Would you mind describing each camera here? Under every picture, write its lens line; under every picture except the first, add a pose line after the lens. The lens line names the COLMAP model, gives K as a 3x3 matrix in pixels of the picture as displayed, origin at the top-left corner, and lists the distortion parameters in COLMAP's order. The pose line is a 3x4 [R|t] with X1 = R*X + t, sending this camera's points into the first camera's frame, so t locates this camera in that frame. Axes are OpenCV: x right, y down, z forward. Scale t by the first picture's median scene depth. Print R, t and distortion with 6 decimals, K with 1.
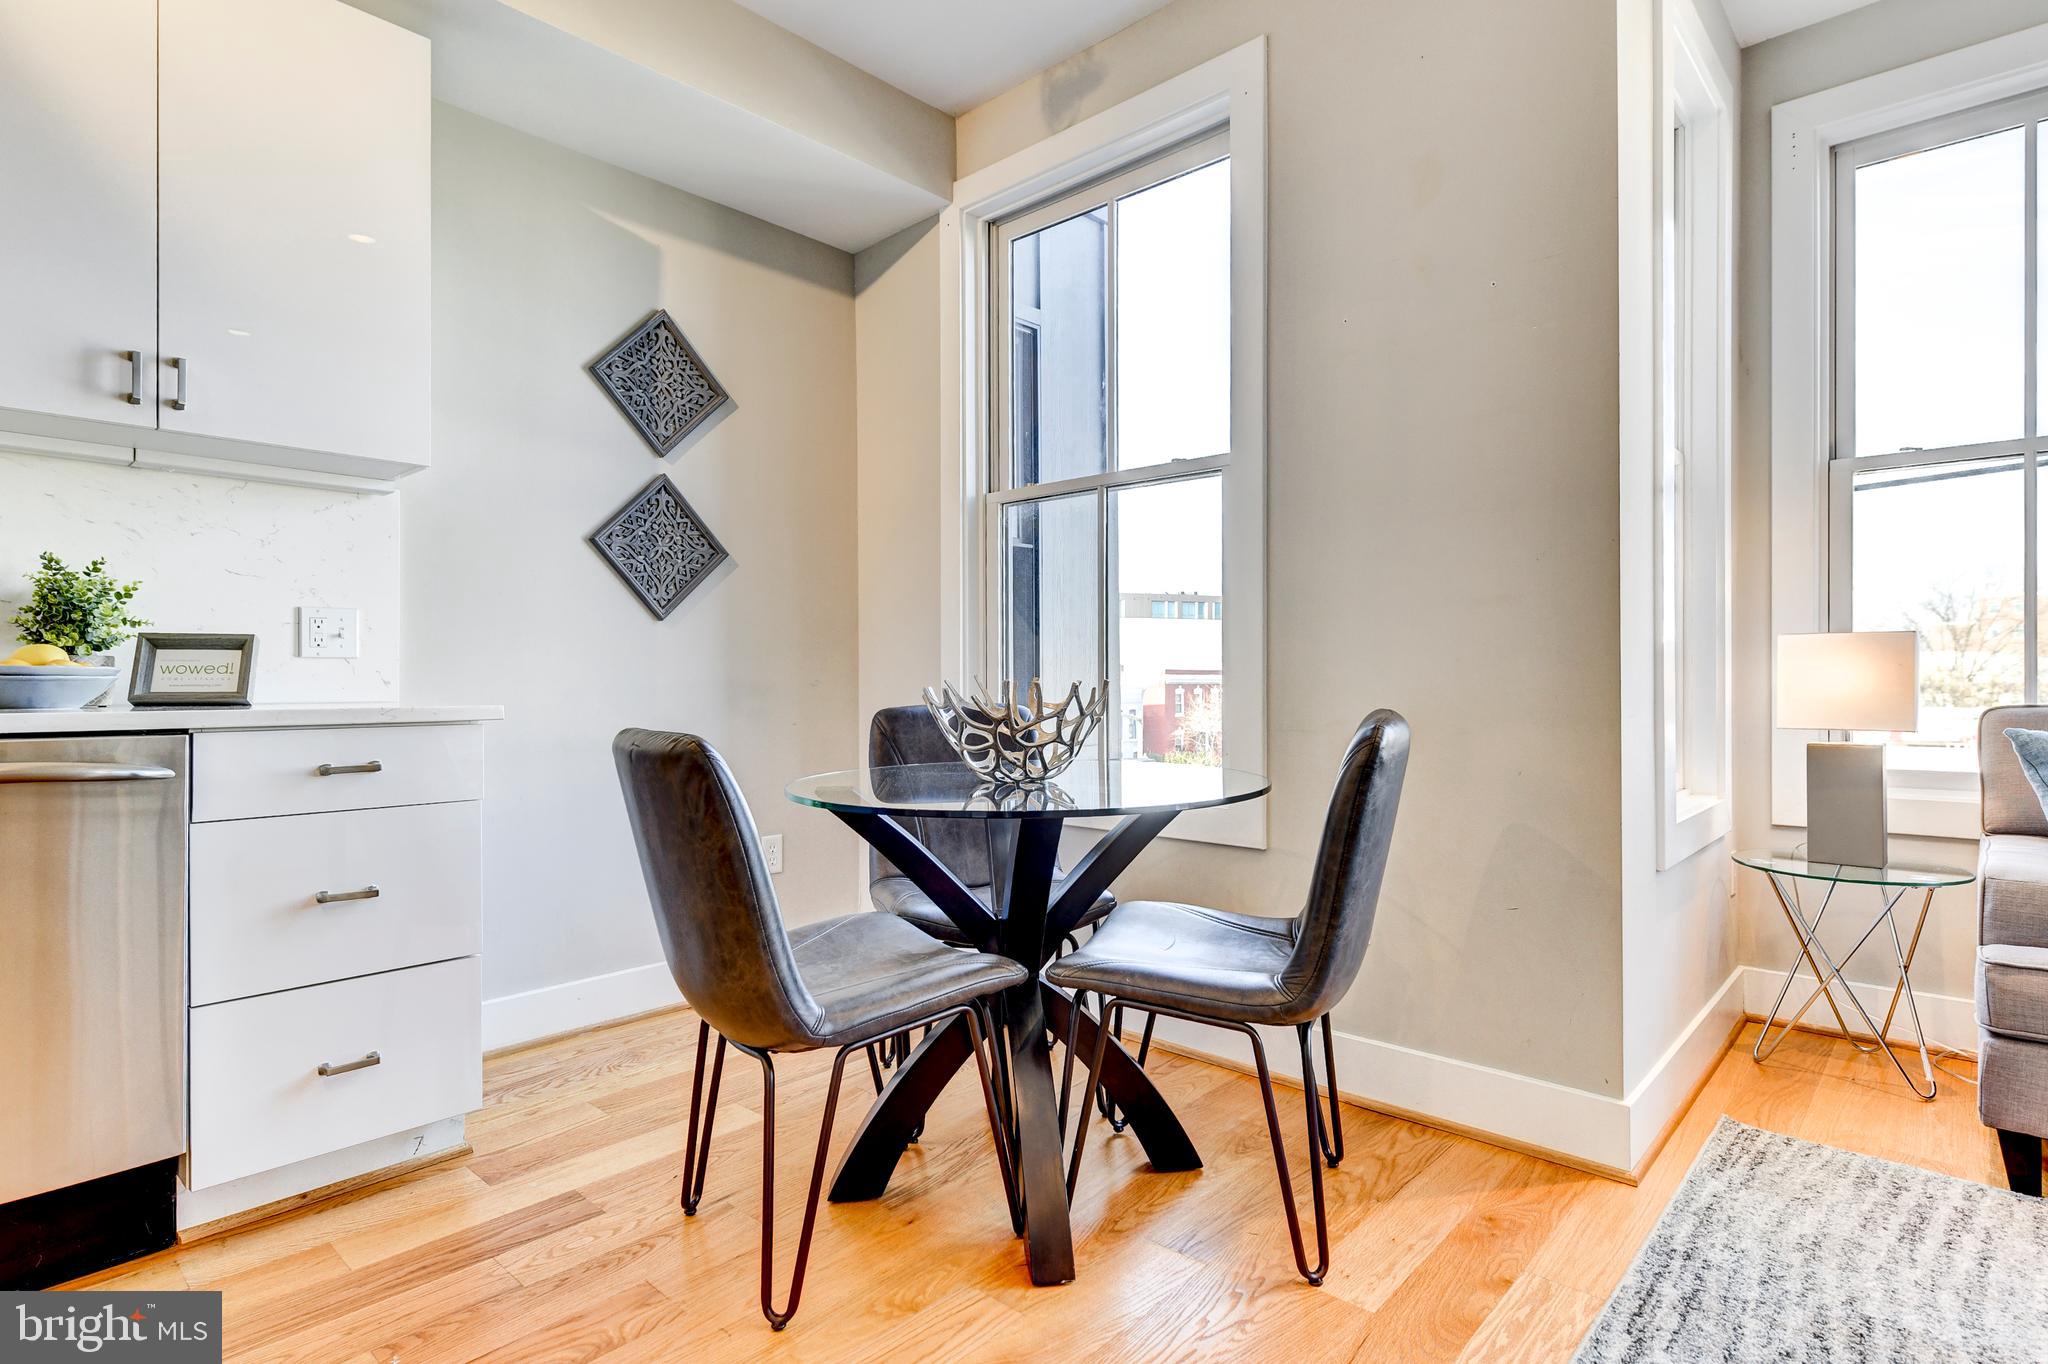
lens RADIAL K [[1042.8, 0, 1024.0], [0, 1042.8, 682.0], [0, 0, 1]] dist [-0.003048, -0.000772]
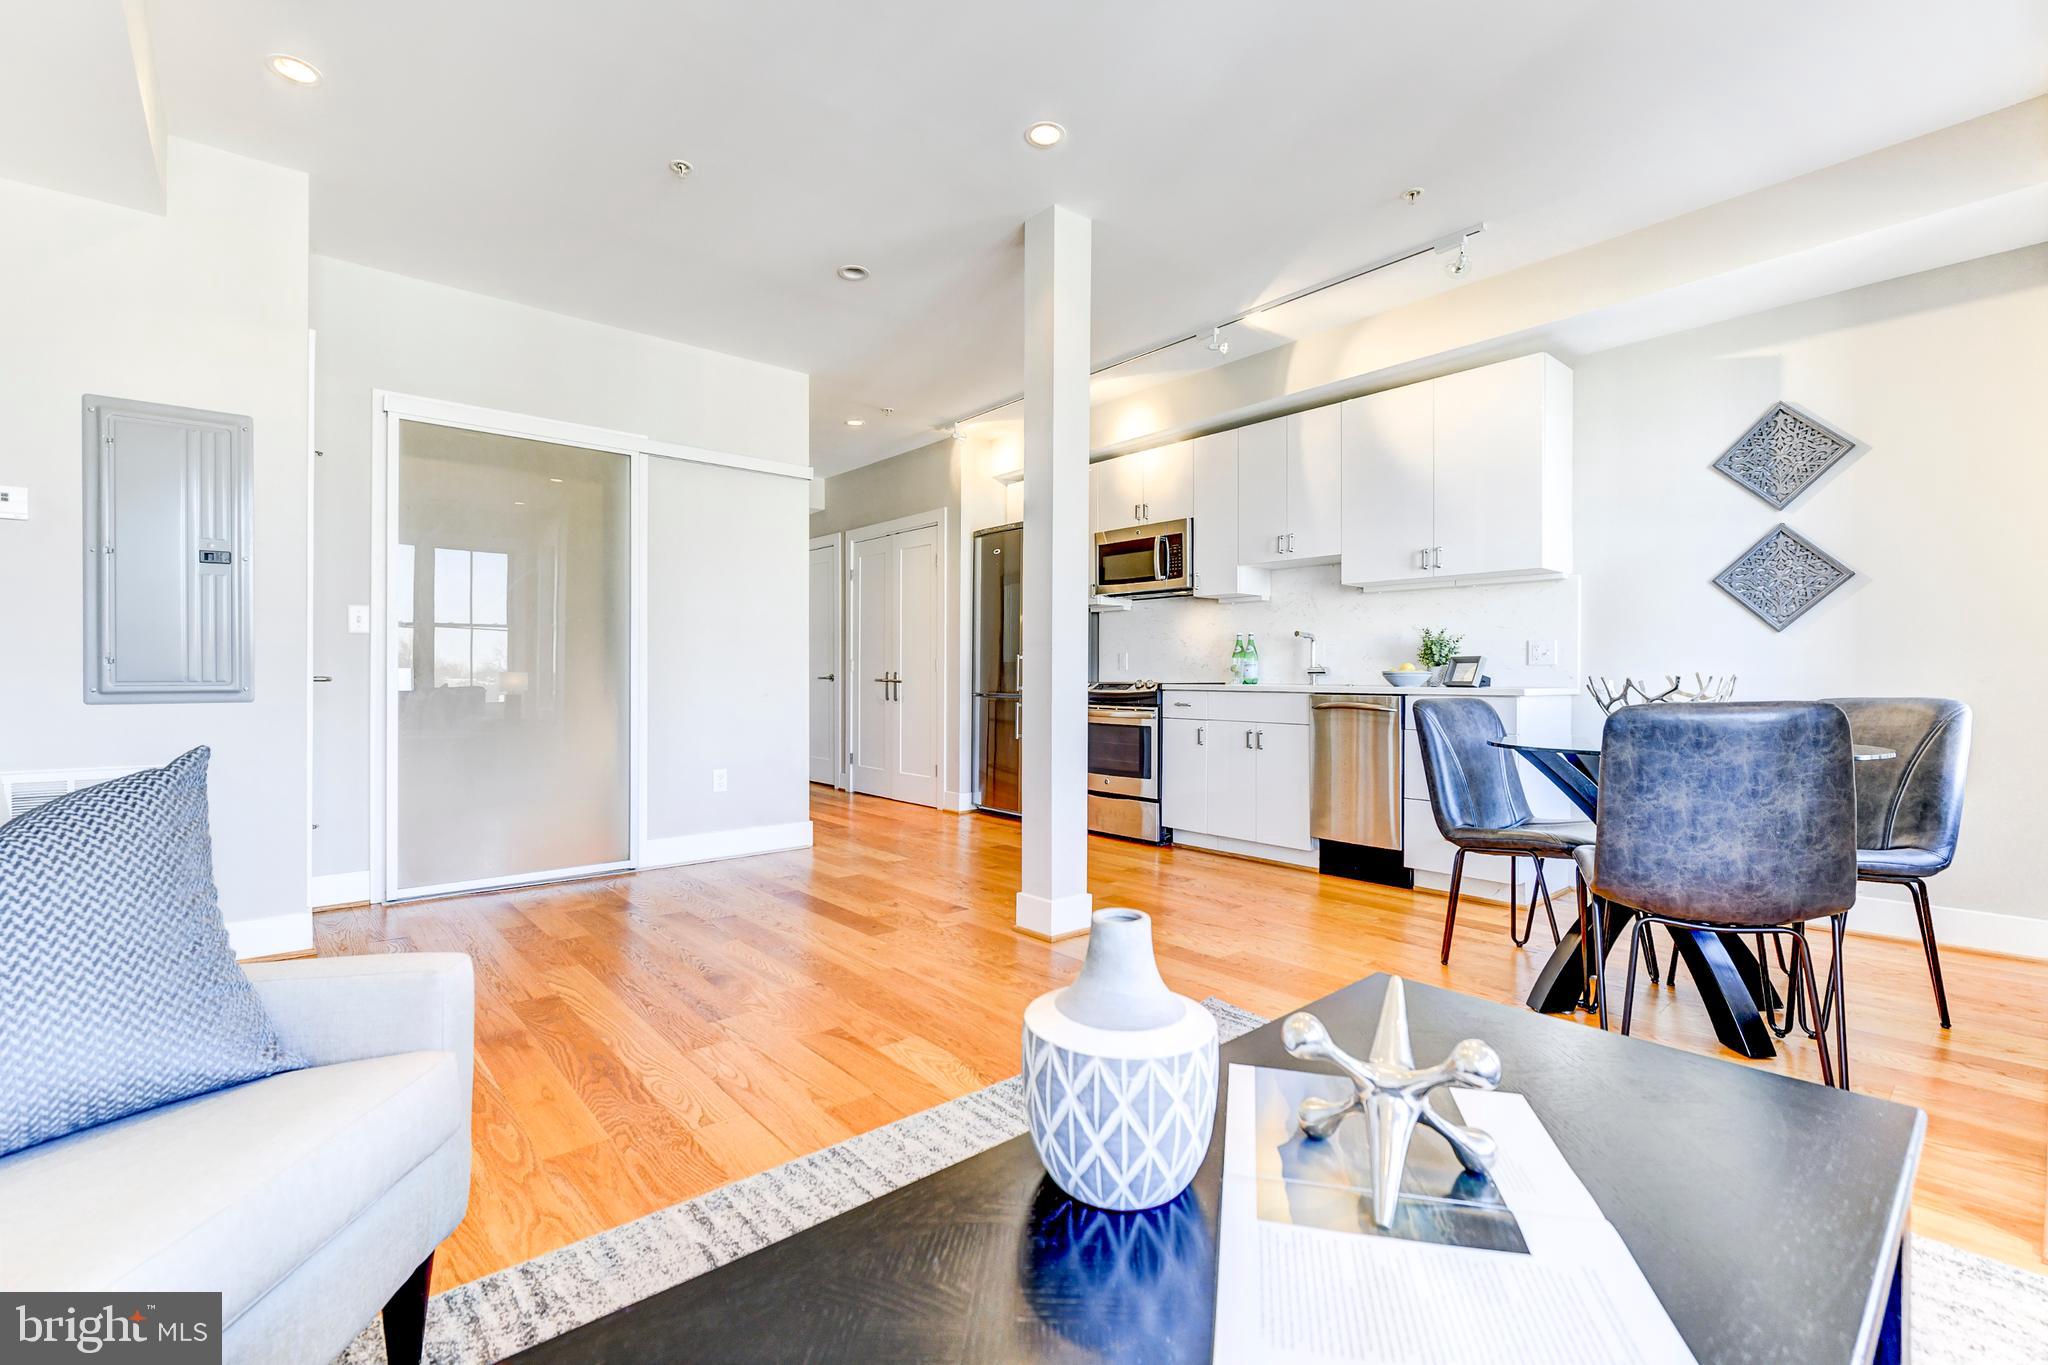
lens RADIAL K [[882.9, 0, 1024.0], [0, 882.9, 682.5], [0, 0, 1]] dist [-0.001138, -0.000334]
pose [[-0.112080, 0.007478, -0.993671, 1.321327], [-0.001629, 0.999969, 0.007709, -0.001133], [0.993698, 0.002483, -0.112065, 0.233125]]
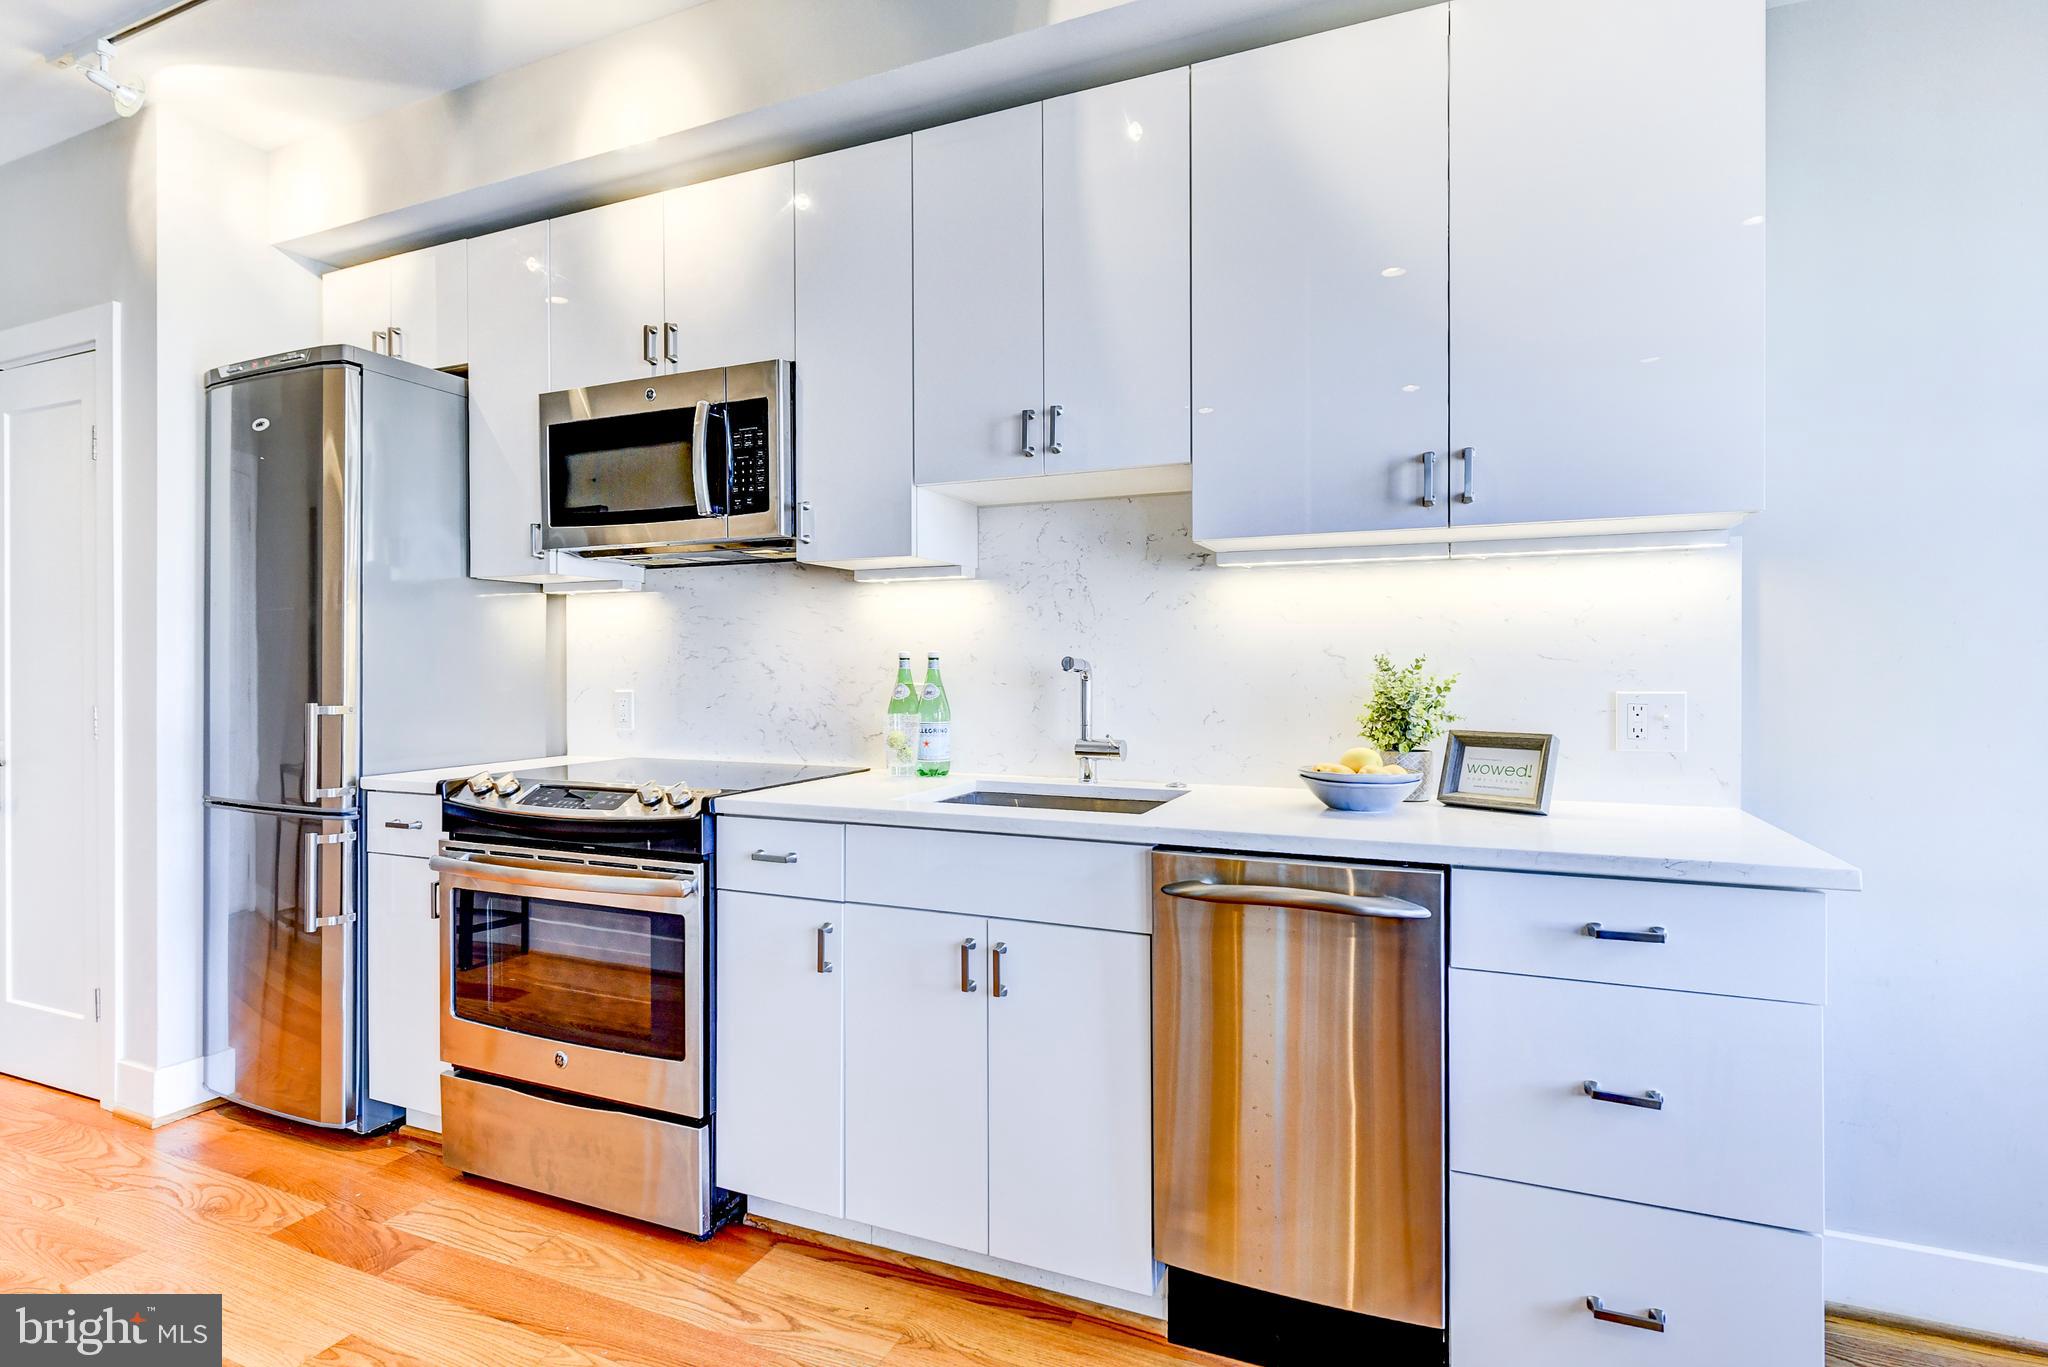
lens RADIAL K [[1006.7, 0, 1024.0], [0, 1006.7, 683.5], [0, 0, 1]] dist [0.001588, -0.000542]
pose [[0.325362, 0.007242, -0.945562, -0.075871], [0.000650, 0.999969, 0.007882, -0.098960], [0.945589, -0.003179, 0.325347, 0.303228]]
